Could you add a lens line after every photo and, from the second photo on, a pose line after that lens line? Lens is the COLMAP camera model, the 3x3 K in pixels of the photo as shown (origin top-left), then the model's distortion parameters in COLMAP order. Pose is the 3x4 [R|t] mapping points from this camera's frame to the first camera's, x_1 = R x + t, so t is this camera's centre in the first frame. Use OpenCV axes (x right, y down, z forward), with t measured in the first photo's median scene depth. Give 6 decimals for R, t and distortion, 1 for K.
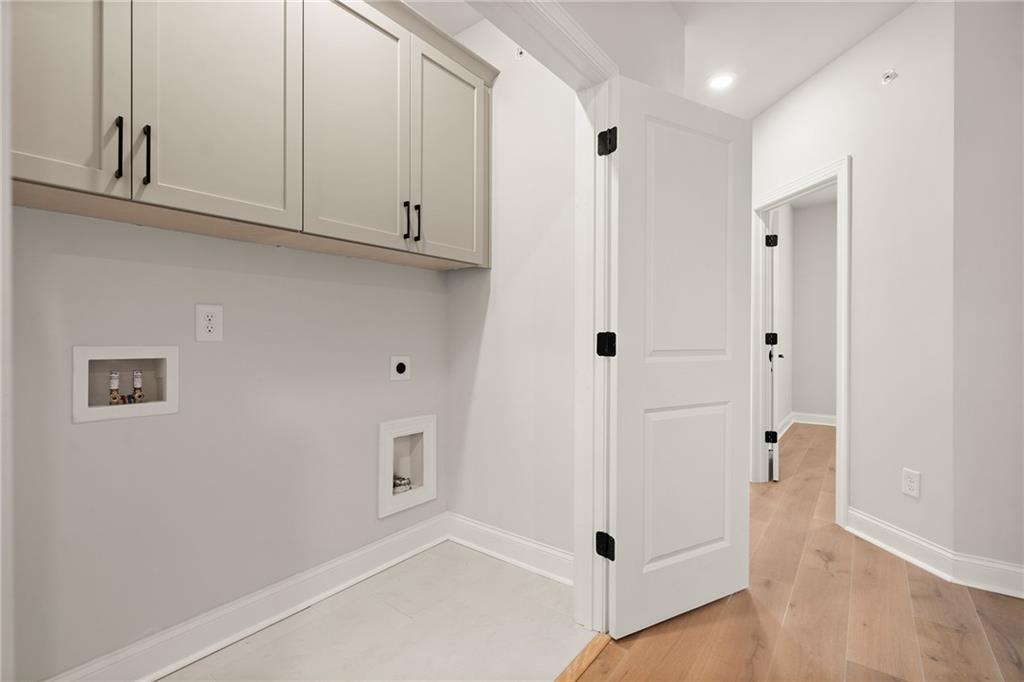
lens RADIAL K [[467.0, 0, 507.1], [0, 467.0, 340.1], [0, 0, 1]] dist [-0.001069, -0.000059]
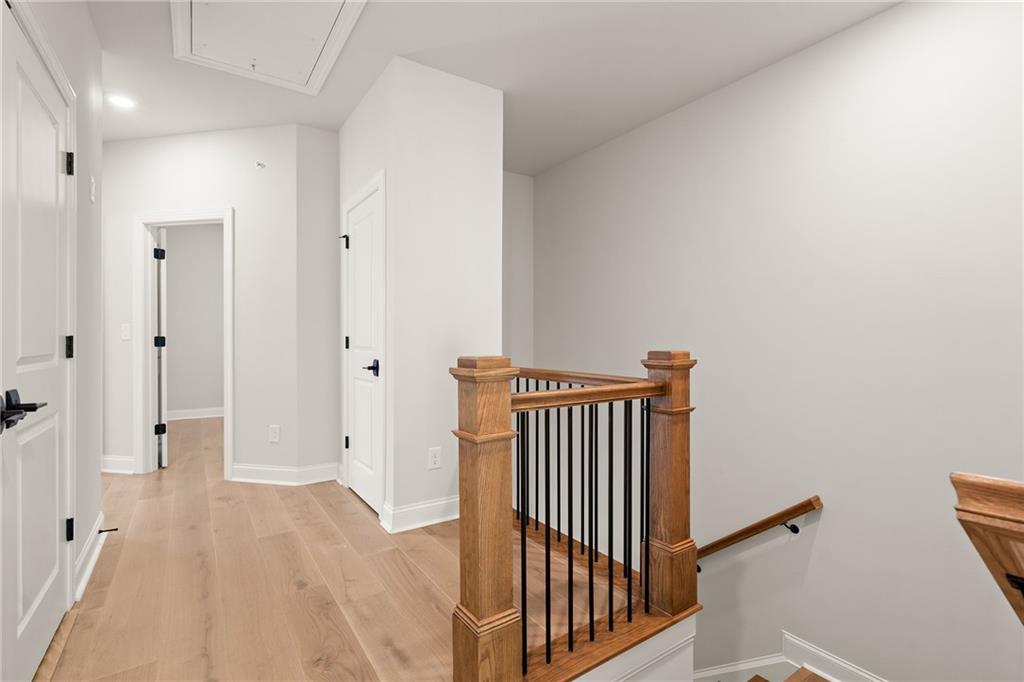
lens RADIAL K [[467.0, 0, 509.8], [0, 467.0, 342.0], [0, 0, 1]] dist [-0.001069, -0.000059]
pose [[0.317233, -0.002205, 0.948345, -0.309731], [0.004412, 0.999990, 0.000849, 0.001318], [-0.948337, 0.003915, 0.317239, -0.204324]]
